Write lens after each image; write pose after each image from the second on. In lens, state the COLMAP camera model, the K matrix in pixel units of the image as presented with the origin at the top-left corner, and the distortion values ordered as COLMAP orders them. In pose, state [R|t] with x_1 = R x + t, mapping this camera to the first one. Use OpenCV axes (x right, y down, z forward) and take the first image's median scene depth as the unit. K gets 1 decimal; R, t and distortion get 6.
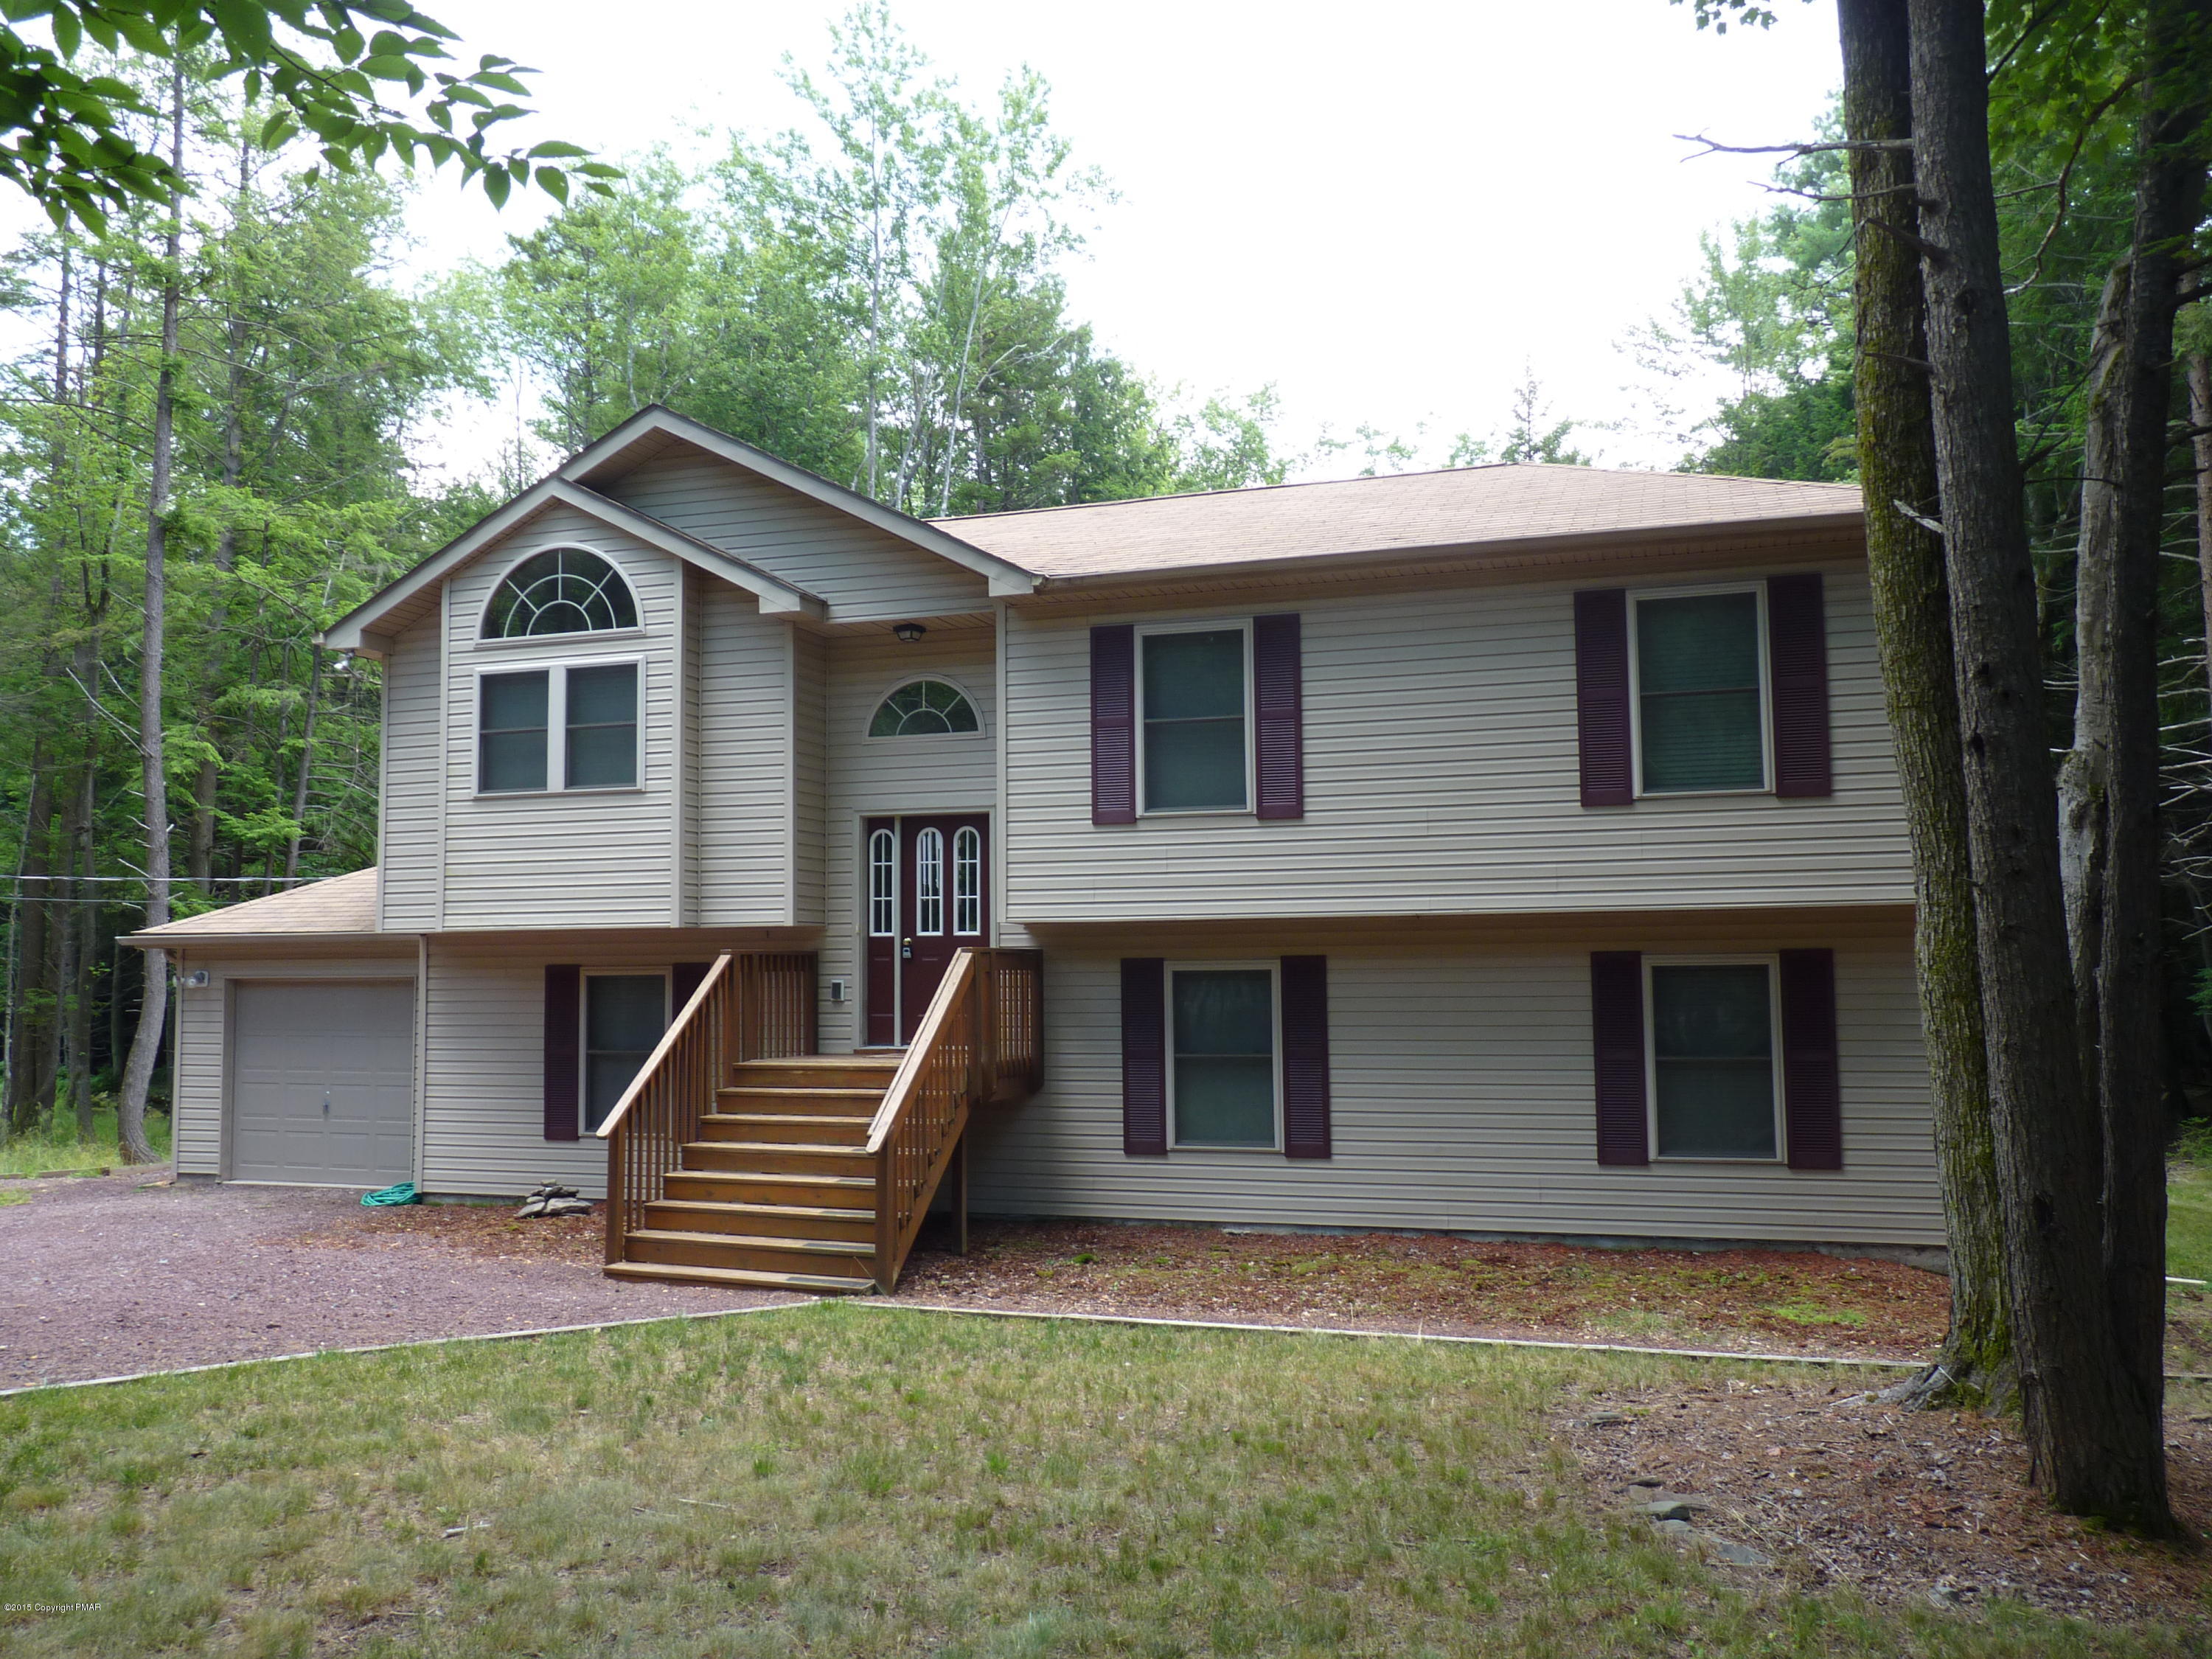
lens RADIAL K [[1777.8, 0, 1111.9], [0, 1777.8, 811.4], [0, 0, 1]] dist [-0.021845, 0.004583]
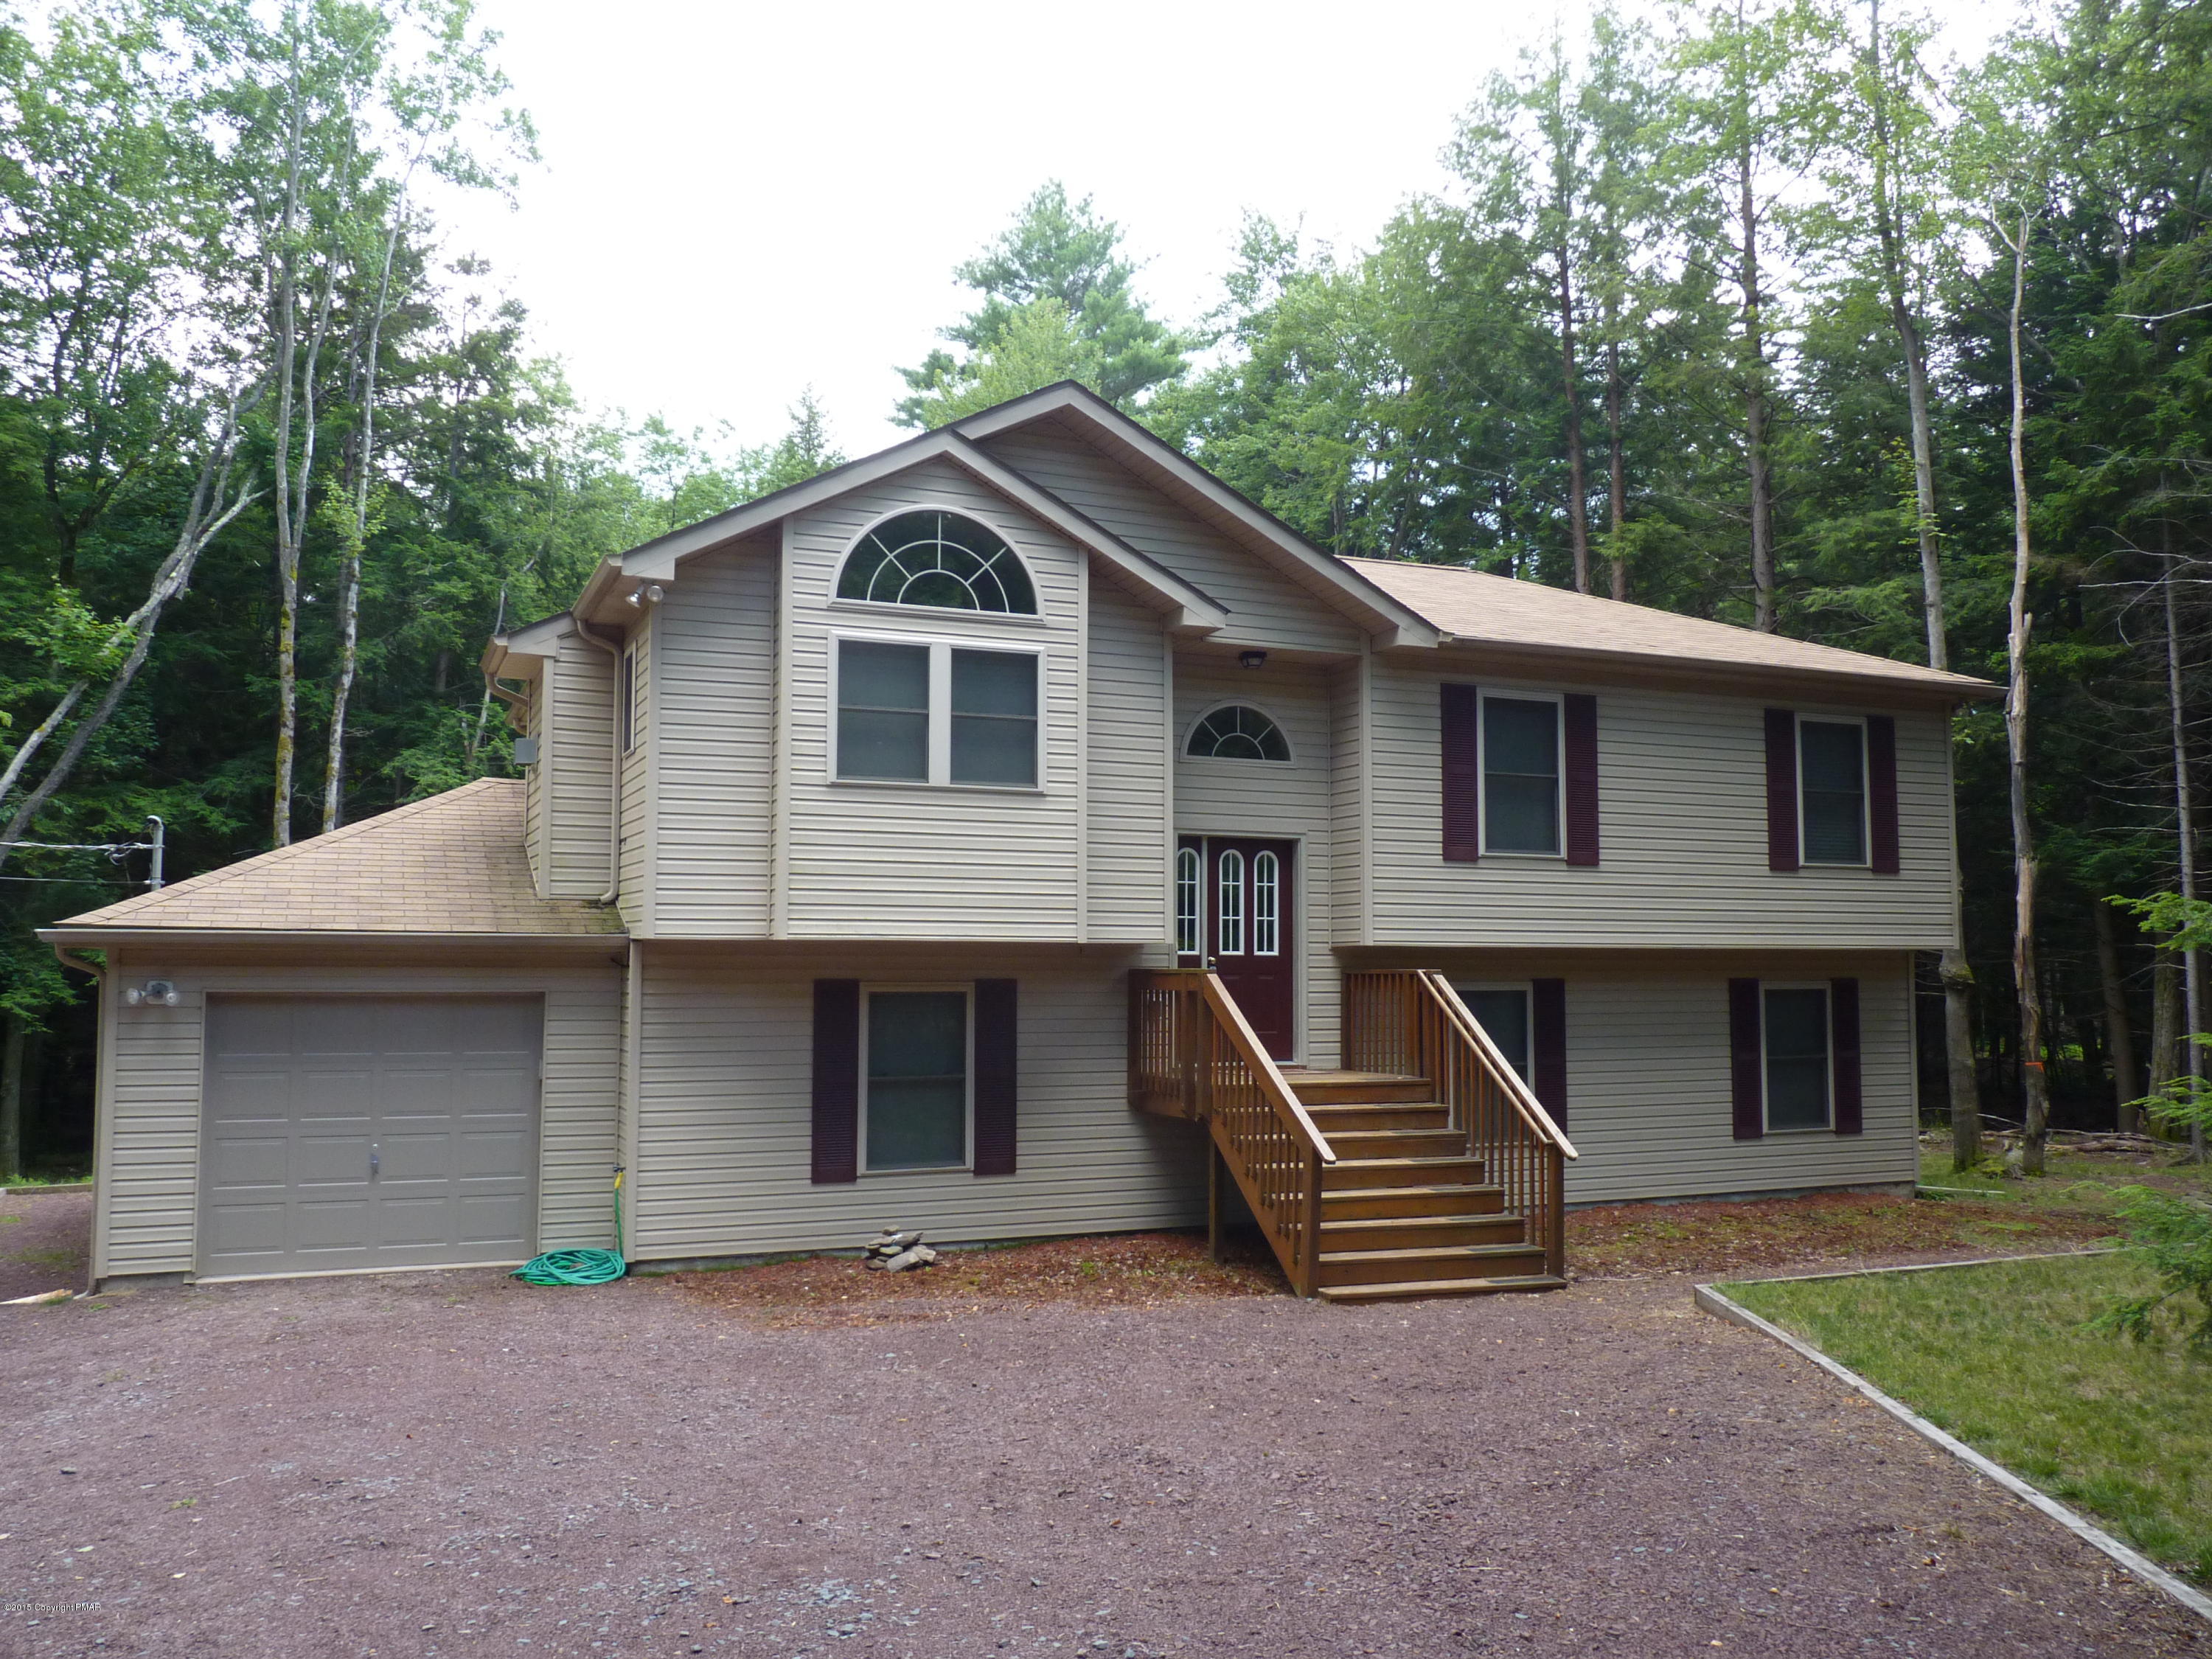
lens RADIAL K [[1777.8, 0, 1112.8], [0, 1777.8, 833.9], [0, 0, 1]] dist [-0.021845, 0.004583]
pose [[0.749727, 0.065659, 0.658482, -0.834996], [-0.063103, 0.997625, -0.027628, 0.032678], [-0.658732, -0.020839, 0.752089, 0.274334]]
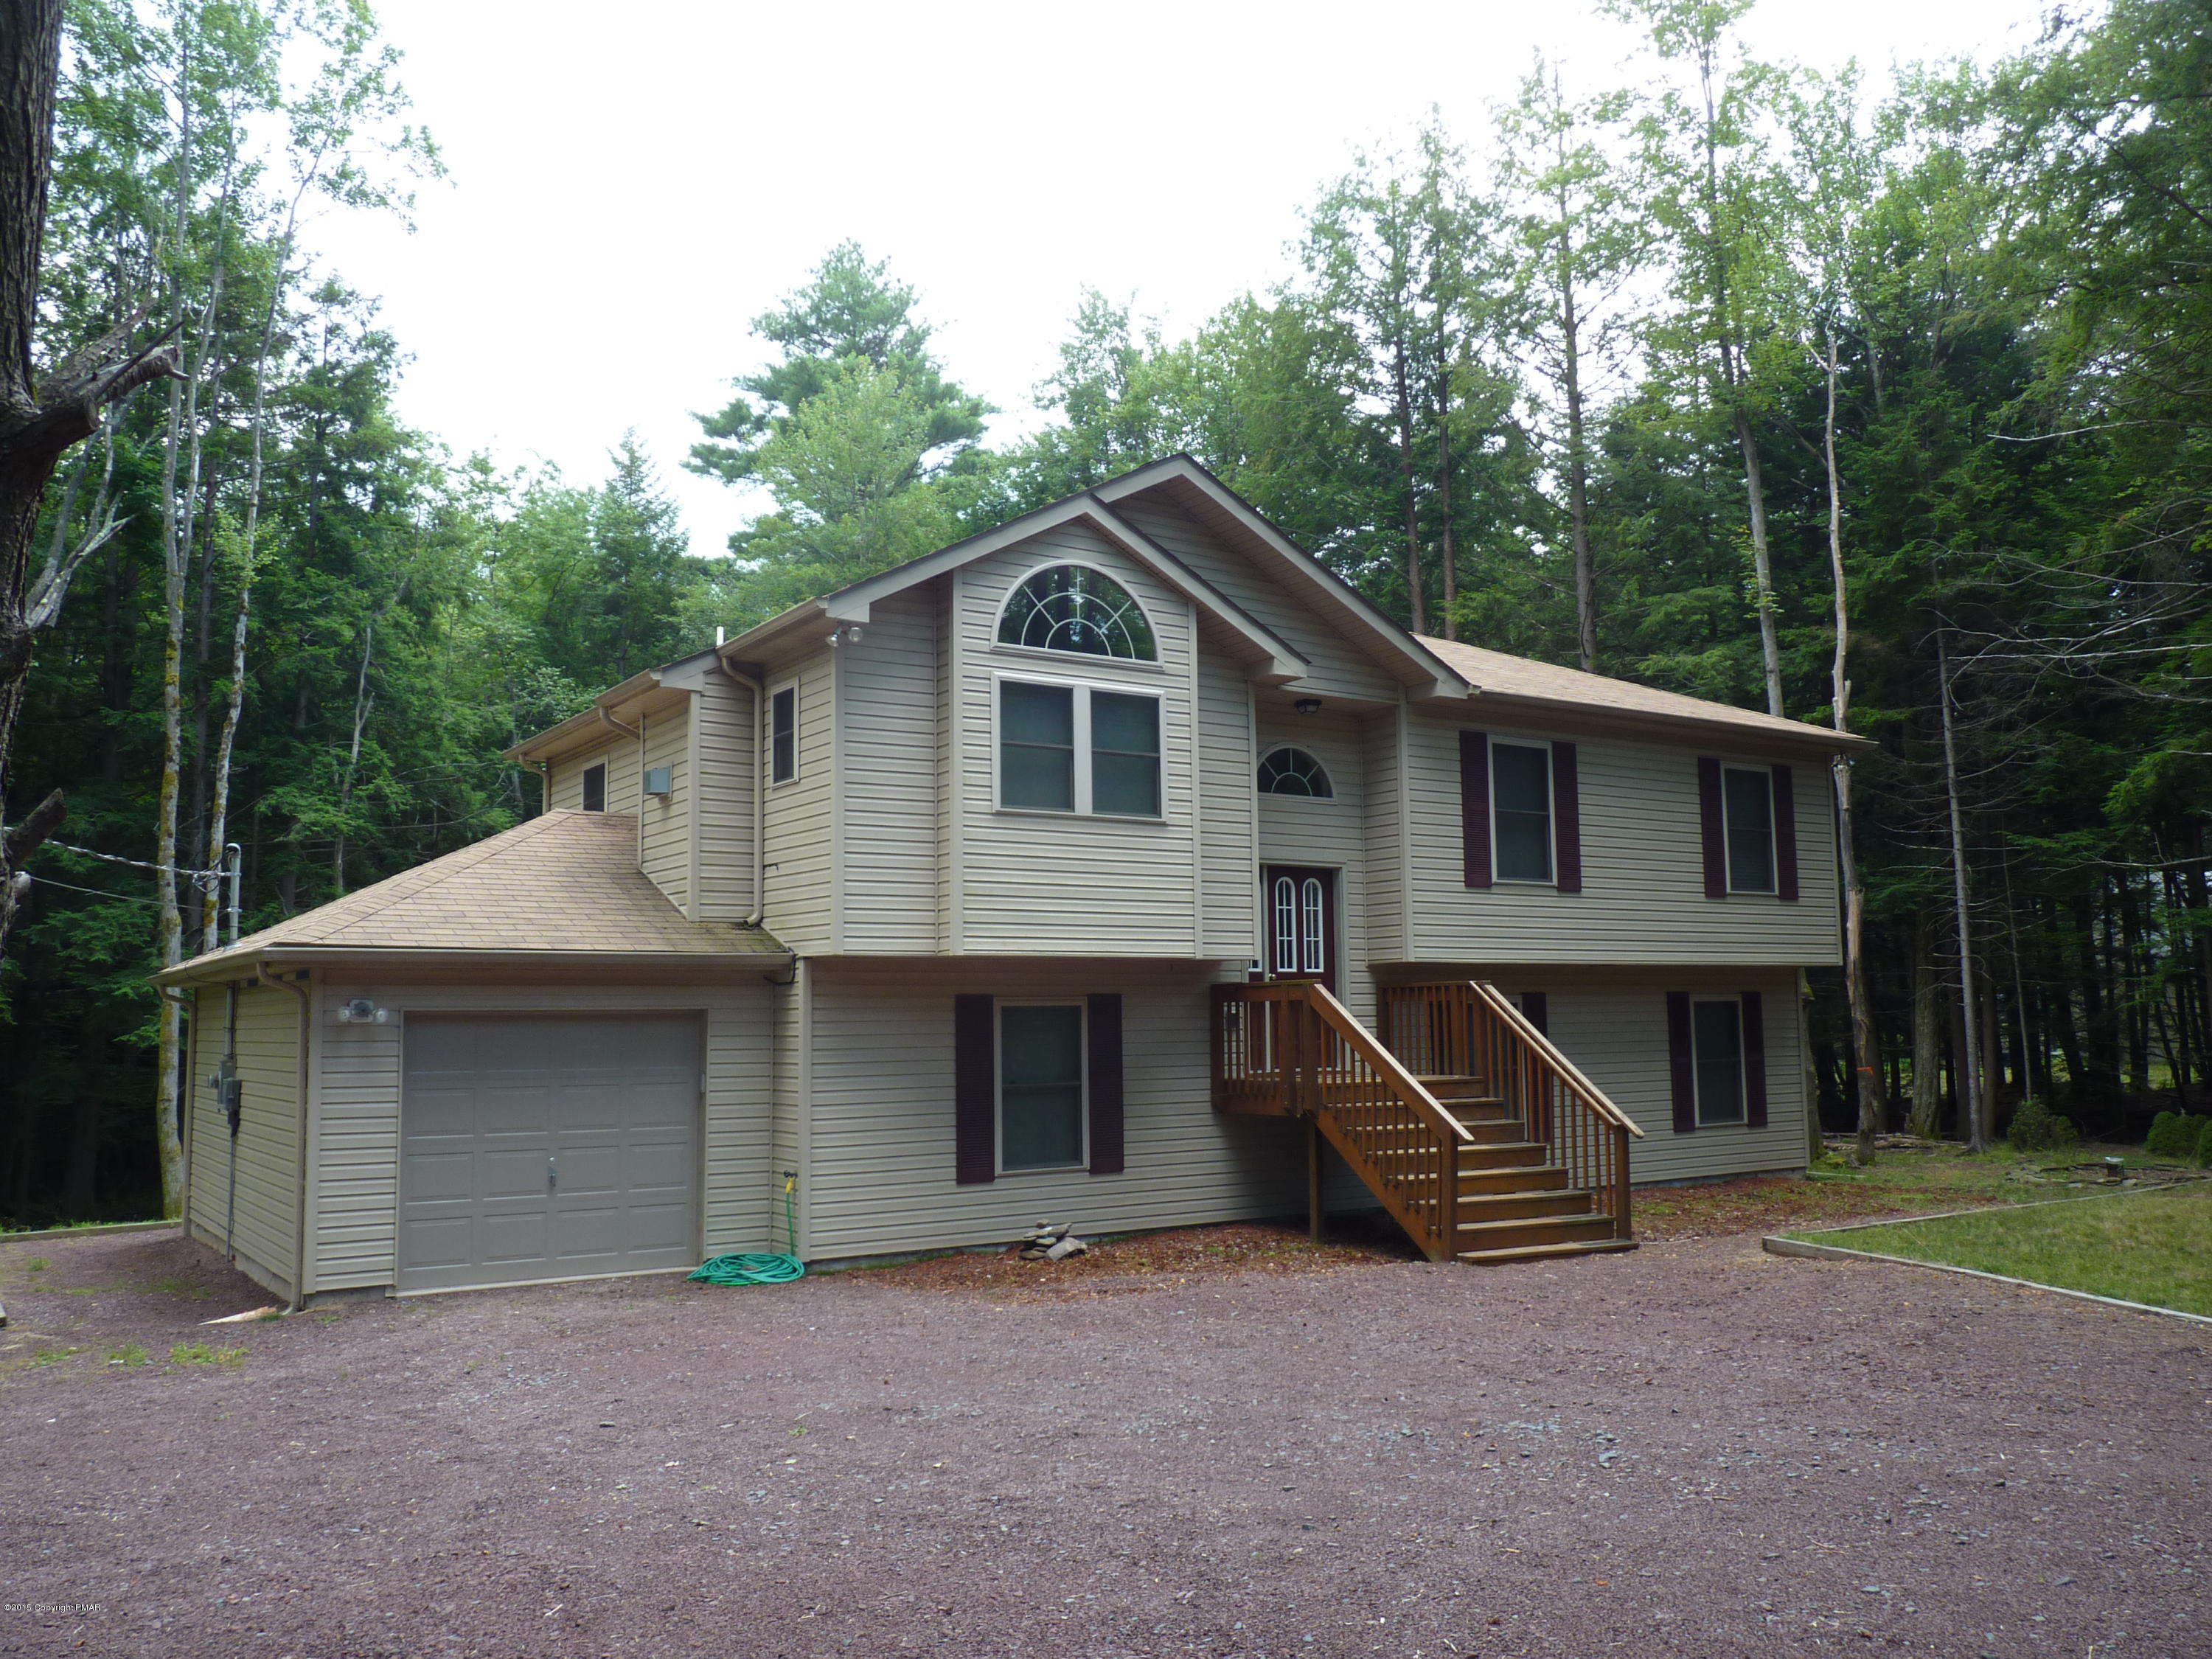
lens RADIAL K [[1777.8, 0, 1109.5], [0, 1777.8, 832.7], [0, 0, 1]] dist [-0.021845, 0.004583]
pose [[0.614801, 0.089277, 0.783613, -1.072919], [-0.055984, 0.996006, -0.069552, 0.066345], [-0.786693, -0.001109, 0.617344, 0.386749]]
